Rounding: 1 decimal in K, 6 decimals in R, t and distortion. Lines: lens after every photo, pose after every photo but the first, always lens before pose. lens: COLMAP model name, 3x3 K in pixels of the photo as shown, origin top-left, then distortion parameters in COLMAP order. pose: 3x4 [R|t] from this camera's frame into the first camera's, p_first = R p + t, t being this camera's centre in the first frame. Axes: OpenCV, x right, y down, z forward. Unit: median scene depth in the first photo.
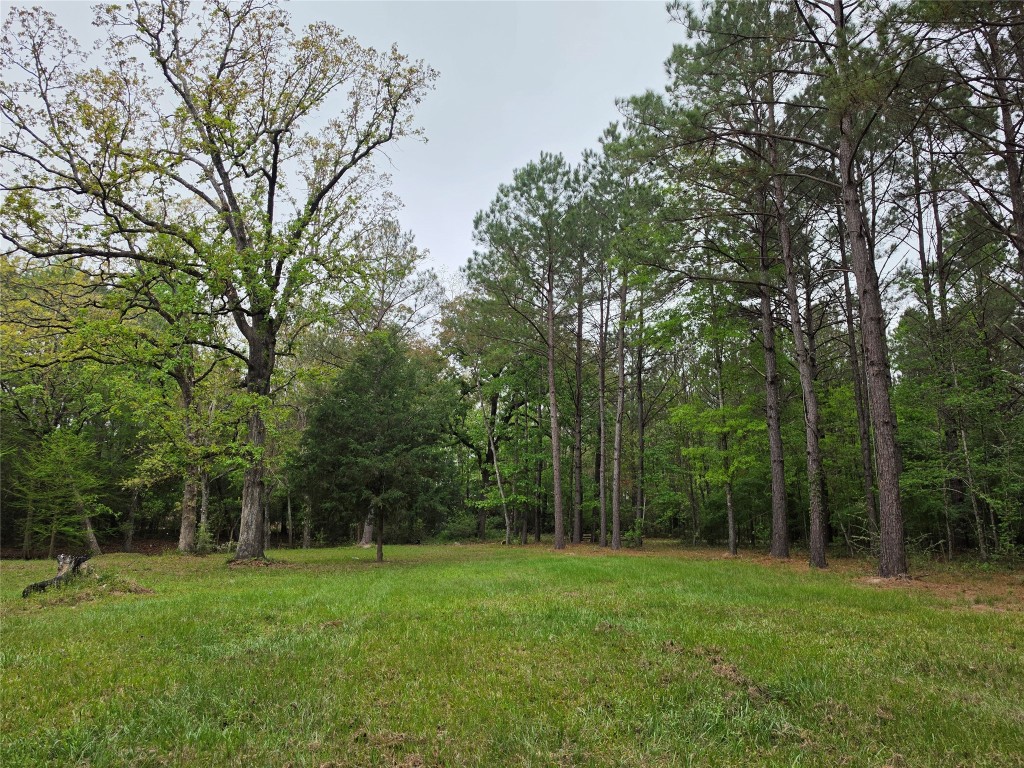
lens RADIAL K [[701.3, 0, 523.0], [0, 701.3, 382.0], [0, 0, 1]] dist [0.074296, -0.093400]
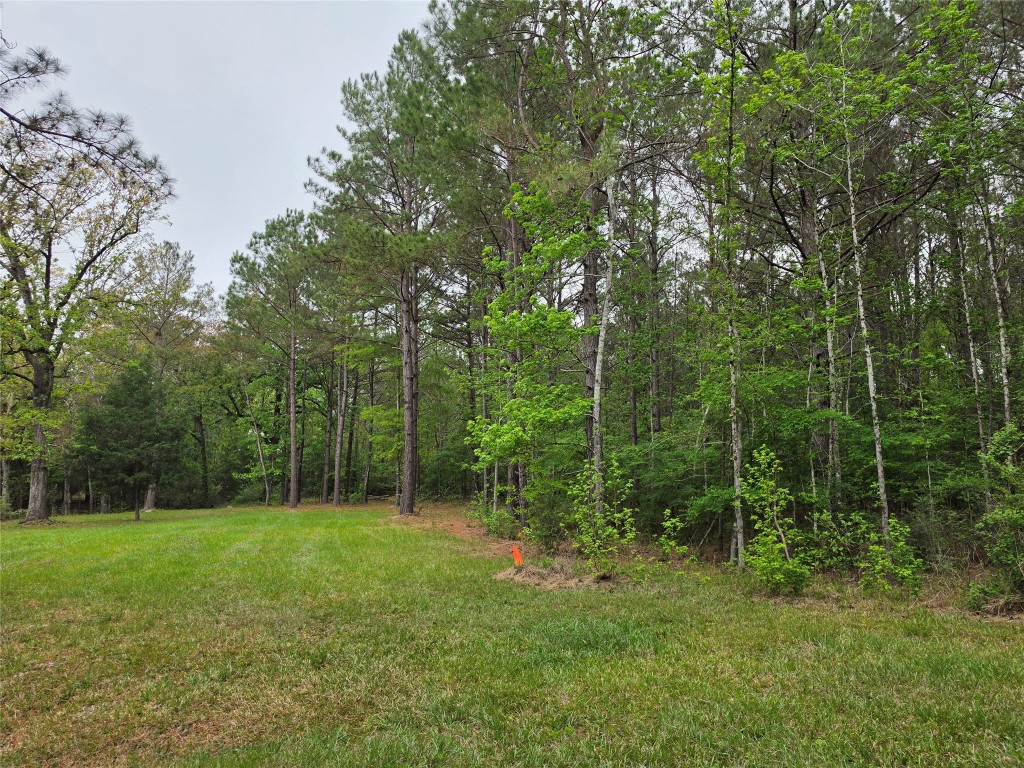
lens RADIAL K [[701.3, 0, 523.0], [0, 701.3, 382.0], [0, 0, 1]] dist [0.074296, -0.093400]
pose [[0.979907, 0.003981, 0.199417, 0.278210], [-0.015773, 0.998216, 0.057580, -0.124375], [-0.198832, -0.059568, 0.978222, -0.563700]]
